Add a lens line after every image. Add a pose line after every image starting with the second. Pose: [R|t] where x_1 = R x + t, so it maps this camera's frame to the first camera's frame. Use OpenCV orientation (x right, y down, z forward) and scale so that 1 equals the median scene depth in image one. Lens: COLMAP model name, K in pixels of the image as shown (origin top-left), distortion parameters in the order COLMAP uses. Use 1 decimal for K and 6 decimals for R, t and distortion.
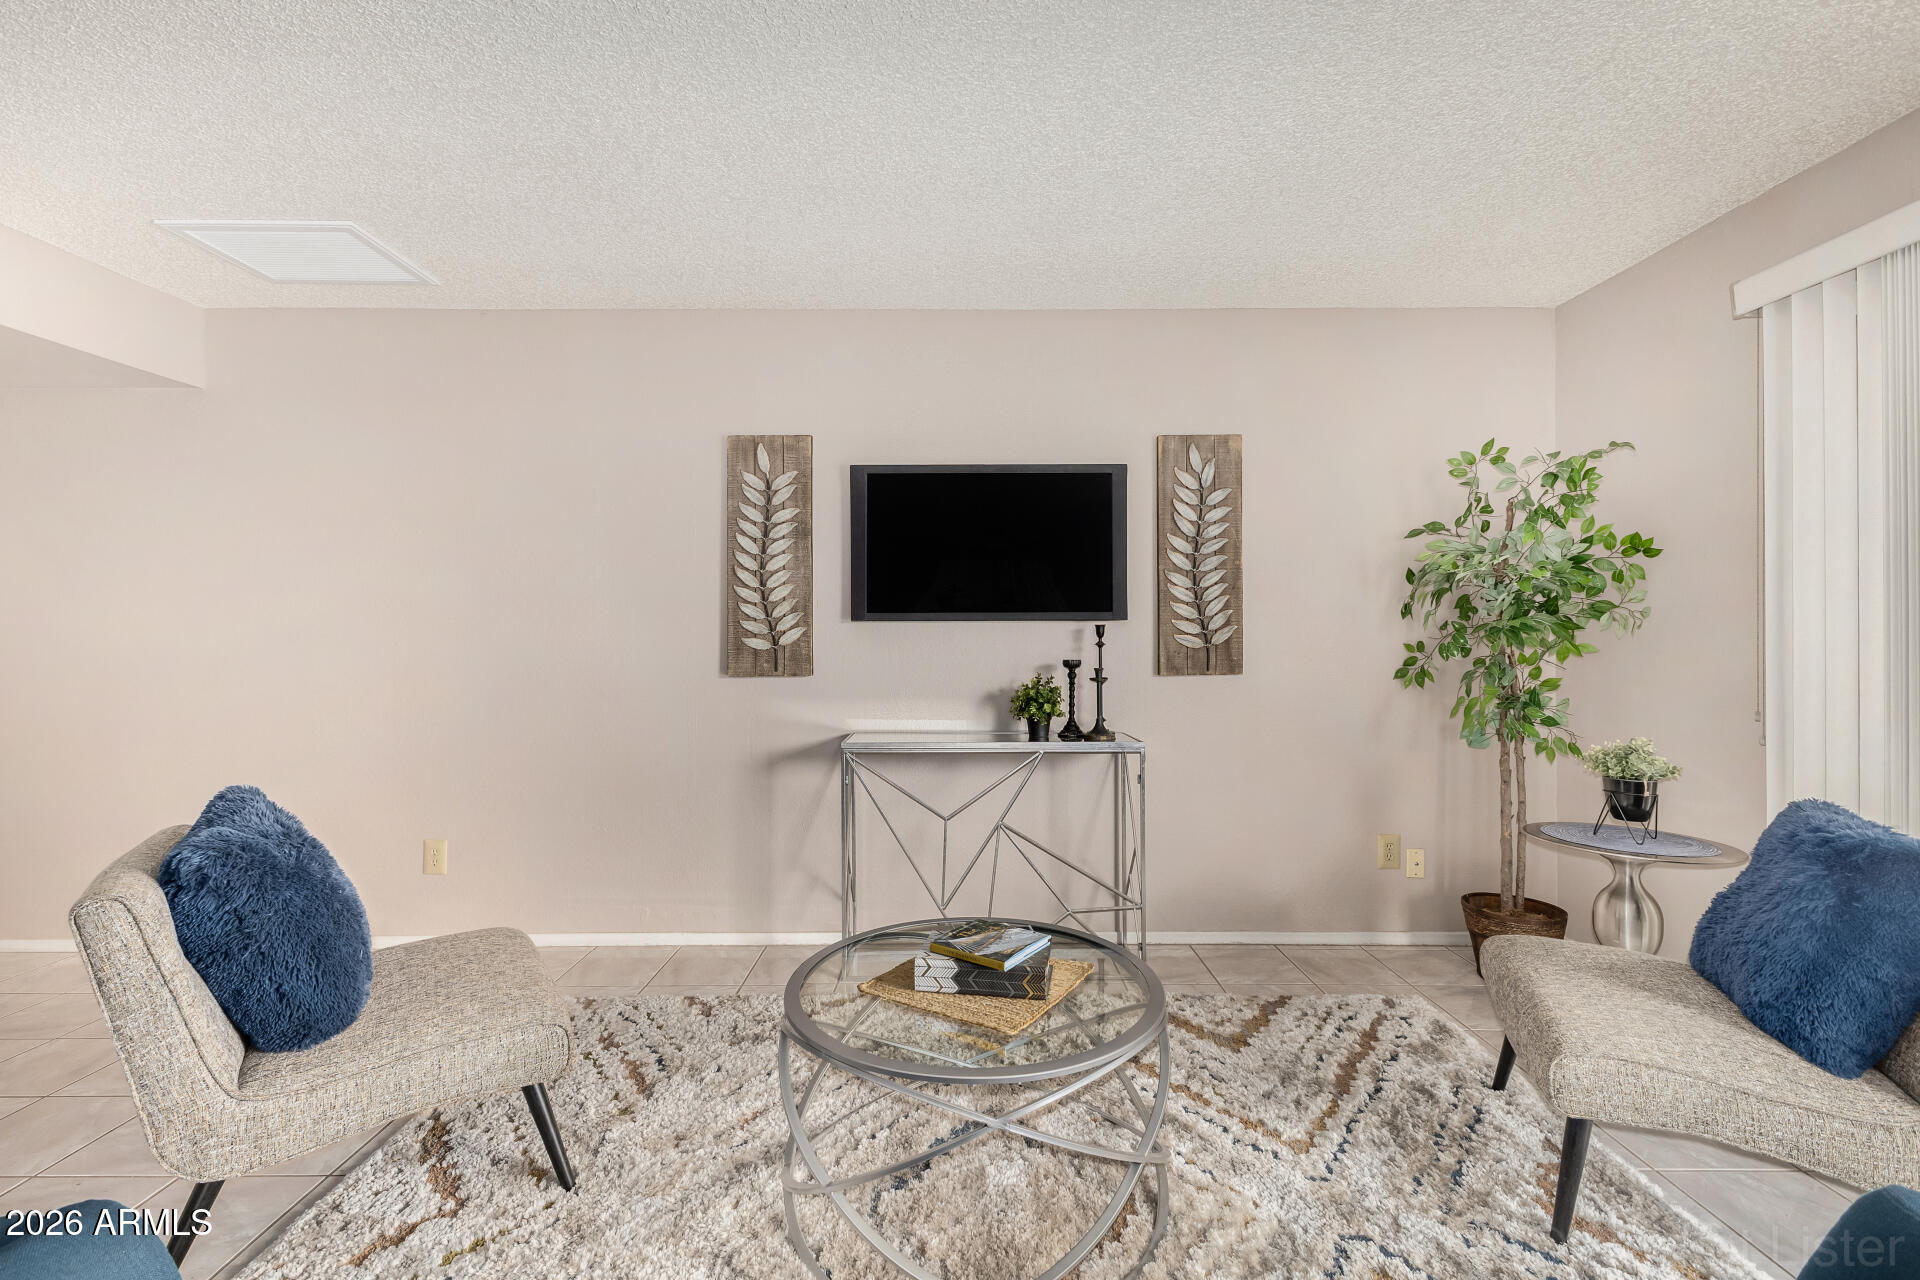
lens RADIAL K [[839.3, 0, 960.0], [0, 839.3, 640.0], [0, 0, 1]] dist [0.003634, 0.000521]
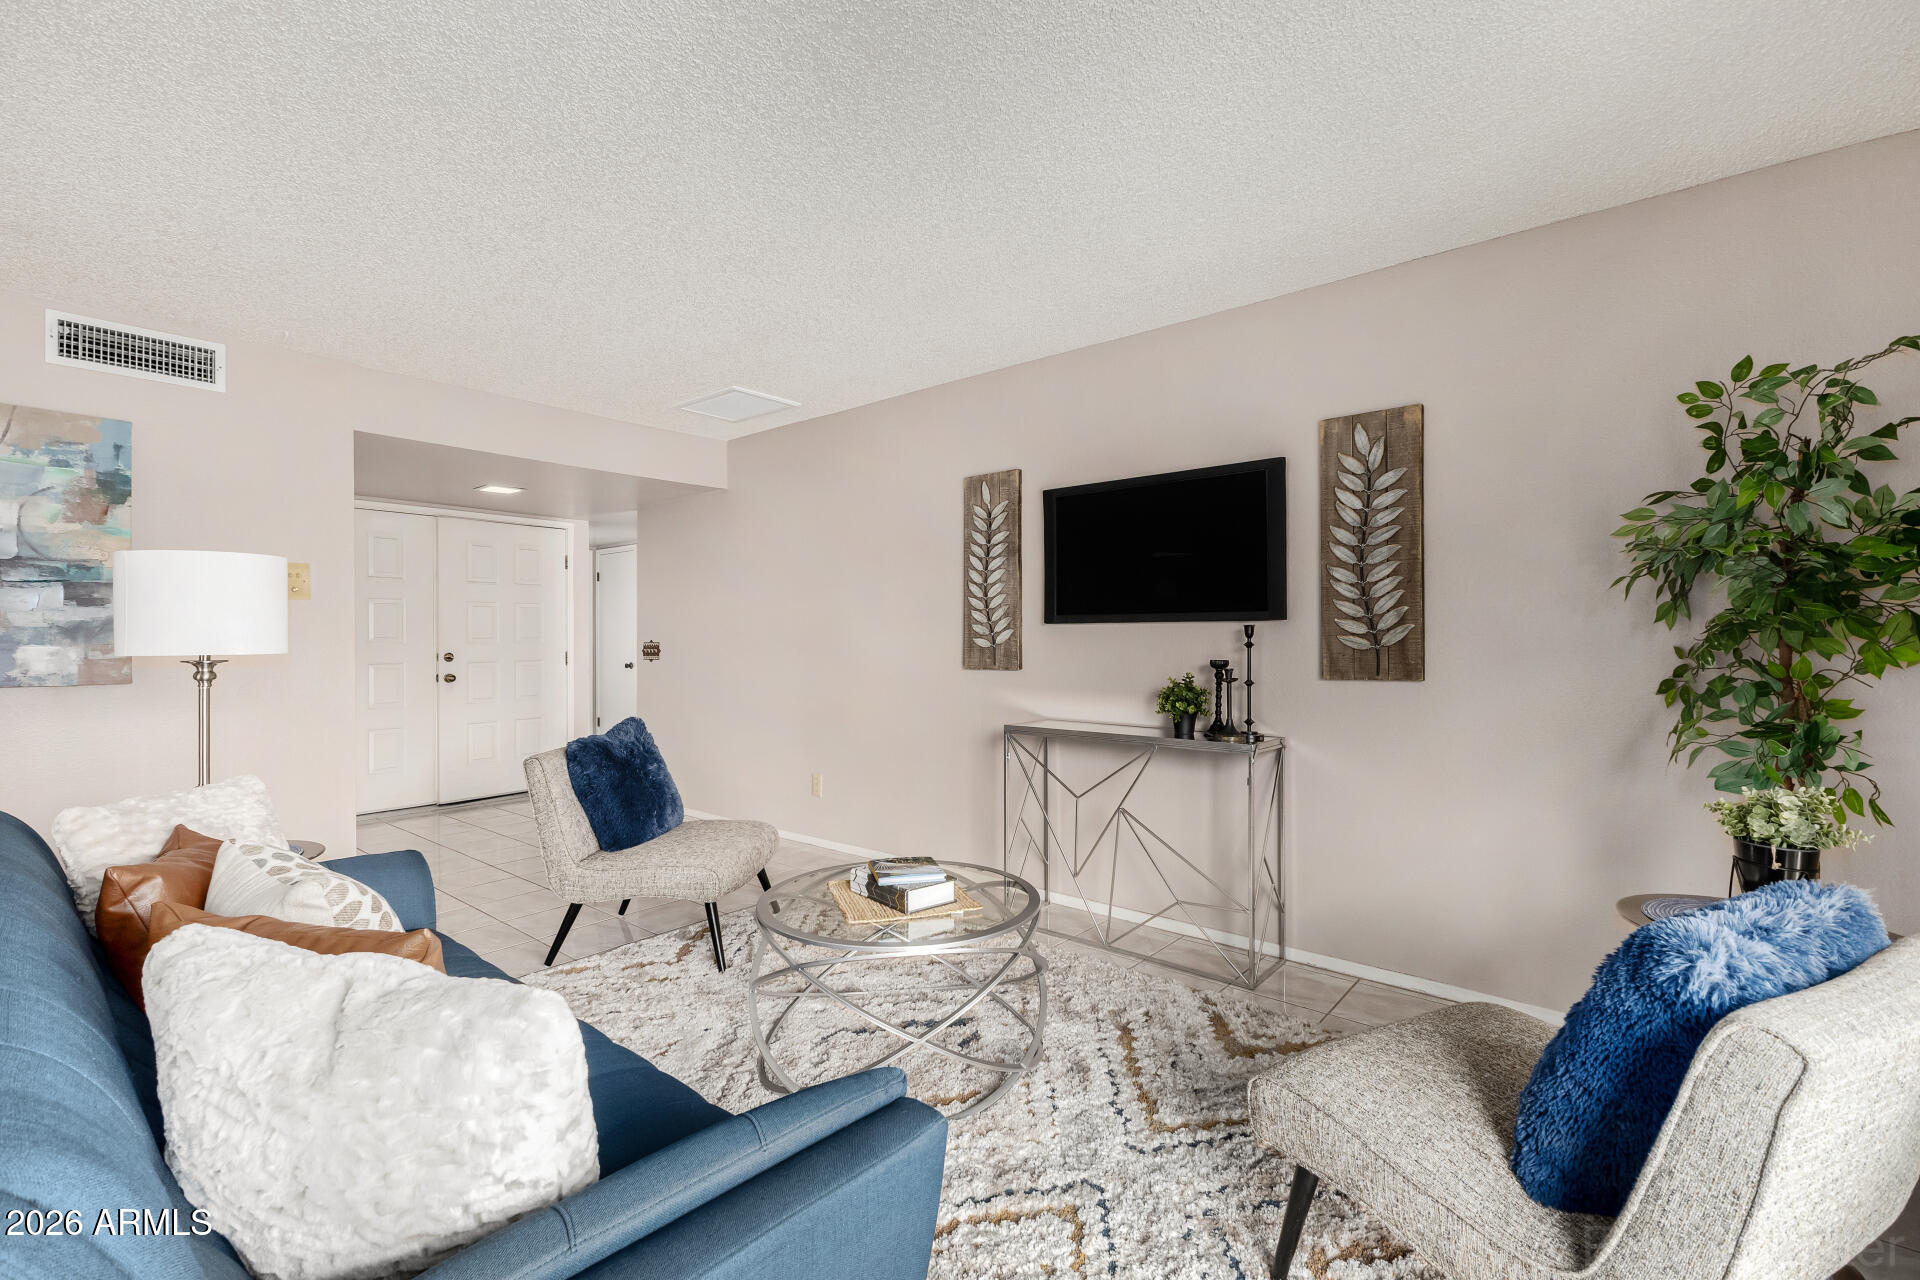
lens RADIAL K [[852.1, 0, 960.0], [0, 852.1, 640.0], [0, 0, 1]] dist [0.002035, 0.000376]
pose [[0.754592, 0.002872, -0.656188, 0.558025], [-0.001442, 0.999995, 0.002719, -0.002744], [0.656193, -0.001105, 0.754592, 0.025552]]
